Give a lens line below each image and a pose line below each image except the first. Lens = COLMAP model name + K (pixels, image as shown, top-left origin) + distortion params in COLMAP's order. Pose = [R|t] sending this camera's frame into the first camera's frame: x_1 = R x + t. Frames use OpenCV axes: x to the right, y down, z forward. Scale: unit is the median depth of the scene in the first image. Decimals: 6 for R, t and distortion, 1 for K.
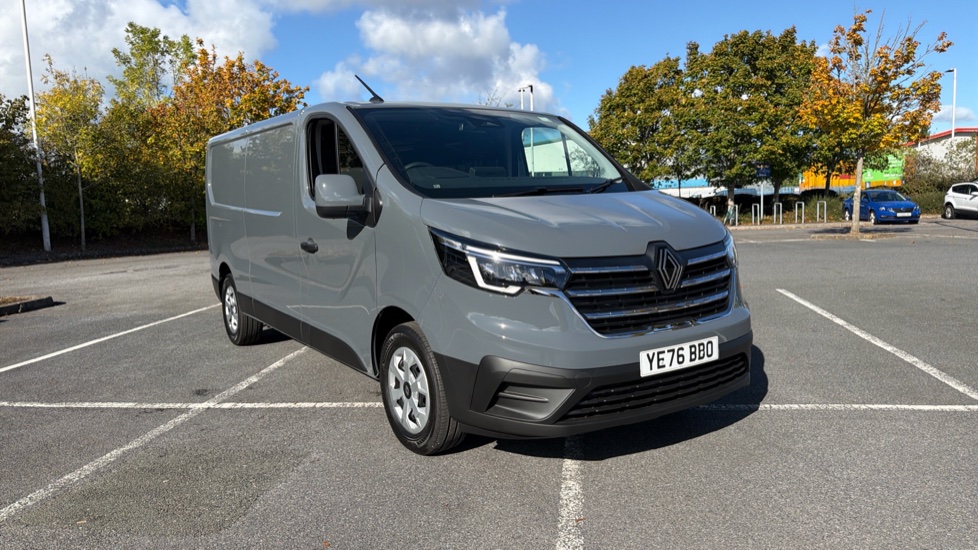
lens RADIAL K [[702.0, 0, 489.0], [0, 702.0, 275.0], [0, 0, 1]] dist [0.007050, 0.003384]
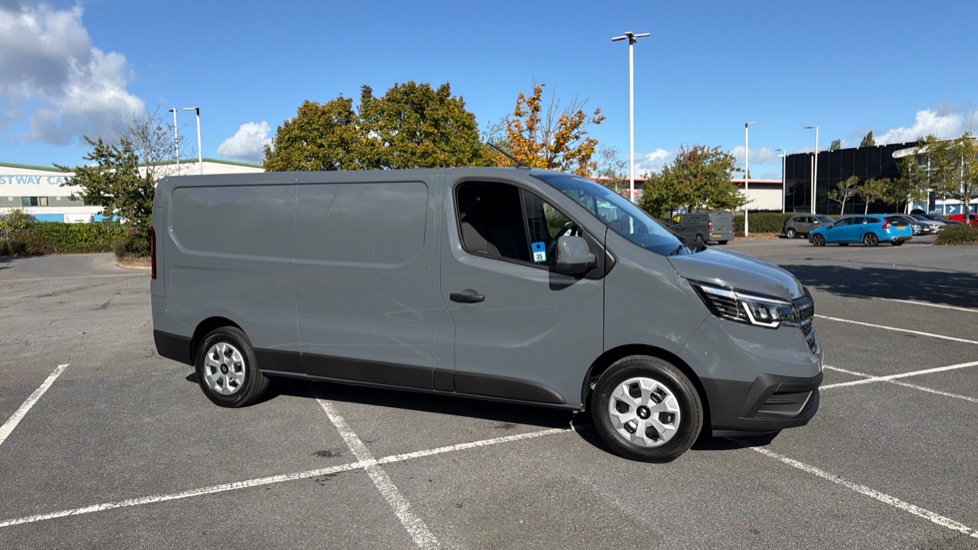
lens RADIAL K [[685.5, 0, 493.0], [0, 685.5, 290.4], [0, 0, 1]] dist [0.098781, -0.001589]
pose [[0.851796, -0.038252, 0.522475, -0.116702], [0.047959, 0.998837, -0.005059, -0.006709], [-0.521674, 0.029367, 0.852639, 0.011441]]
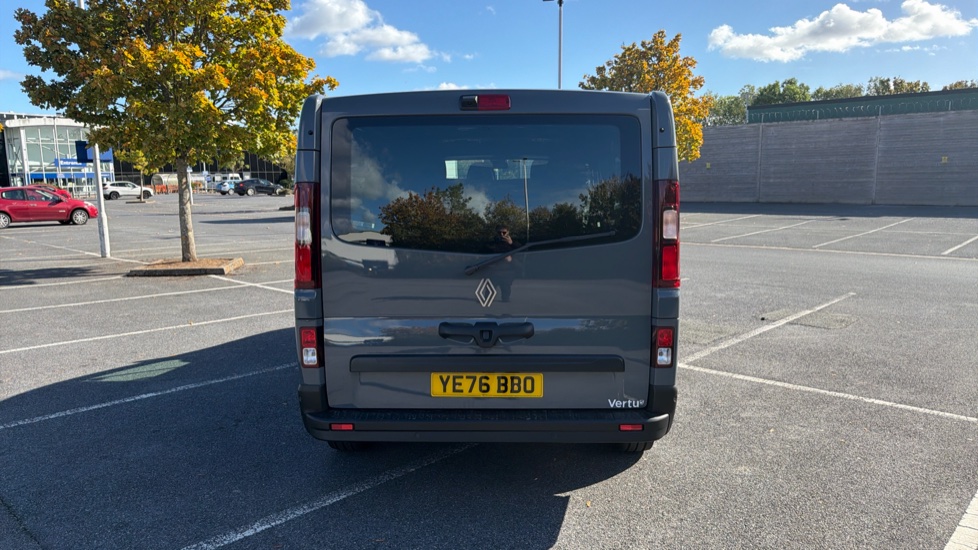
lens RADIAL K [[688.5, 0, 489.9], [0, 688.5, 268.8], [0, 0, 1]] dist [0.138074, -0.206051]
pose [[-0.818893, -0.029265, 0.573200, -0.133799], [0.102781, 0.975078, 0.196619, -0.044772], [-0.564669, 0.219924, -0.795476, 0.351494]]
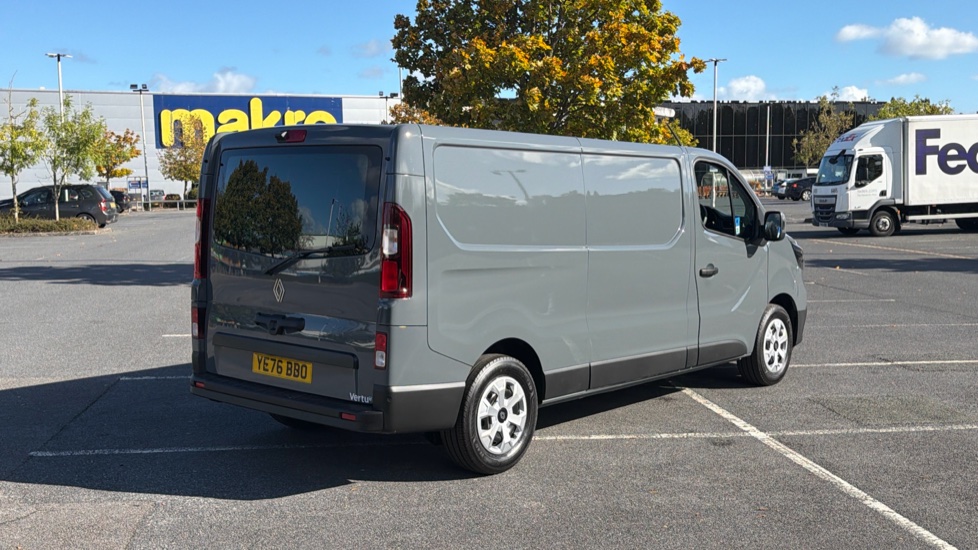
lens RADIAL K [[1031.3, 0, 489.0], [0, 1031.3, 275.0], [0, 0, 1]] dist [0.233907, -0.557777]
pose [[-0.267227, -0.049670, 0.962353, -0.275860], [0.120054, 0.989174, 0.084391, -0.034379], [-0.956126, 0.138086, -0.258371, 0.277248]]
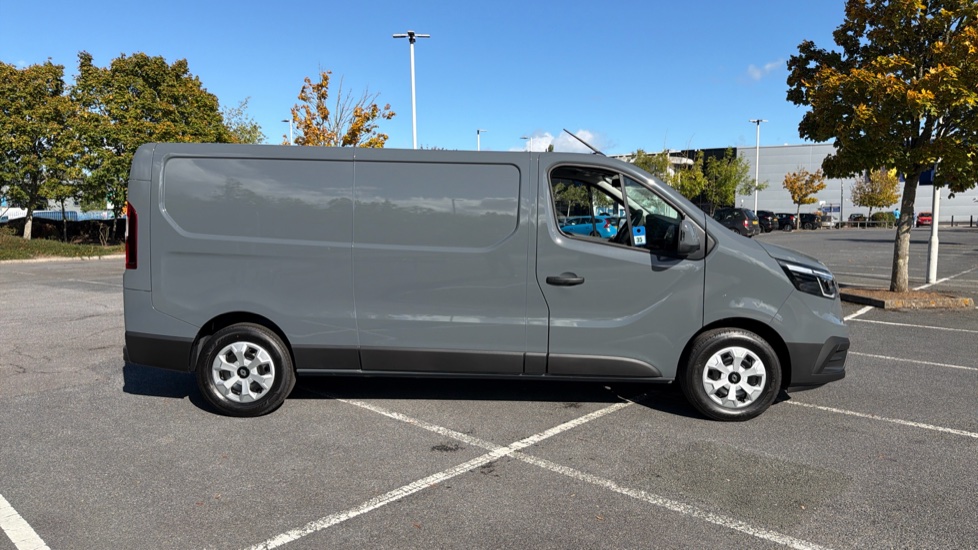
lens RADIAL K [[688.5, 0, 489.9], [0, 688.5, 268.8], [0, 0, 1]] dist [0.138074, -0.206051]
pose [[0.567239, -0.033019, 0.822891, -0.186223], [0.068614, 0.997617, -0.007268, -0.008964], [-0.820690, 0.060584, 0.568152, 0.073896]]
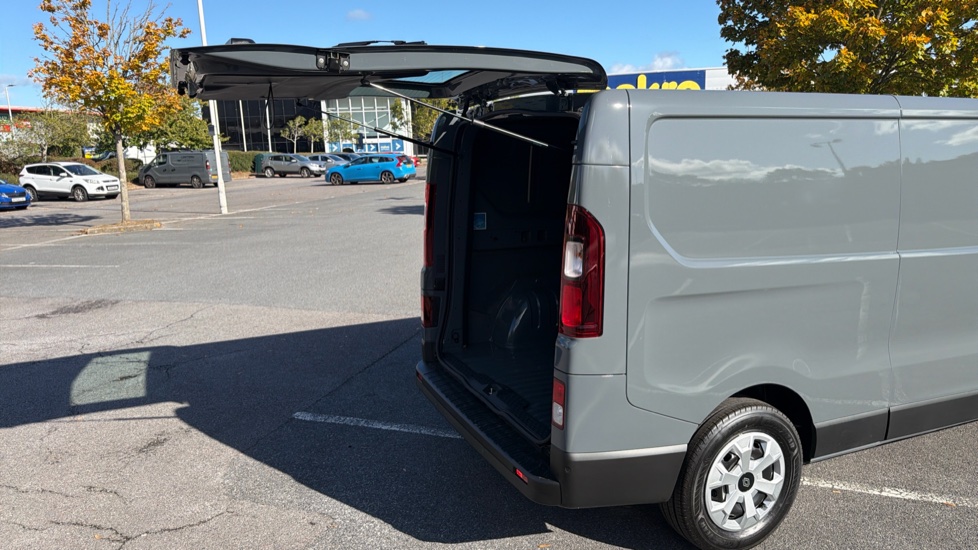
lens RADIAL K [[694.1, 0, 488.3], [0, 694.1, 269.5], [0, 0, 1]] dist [0.075860, -0.096782]
pose [[0.167224, -0.150745, 0.974326, -0.182622], [0.123902, 0.983620, 0.130918, -0.038622], [-0.978102, 0.098829, 0.183163, 0.240305]]
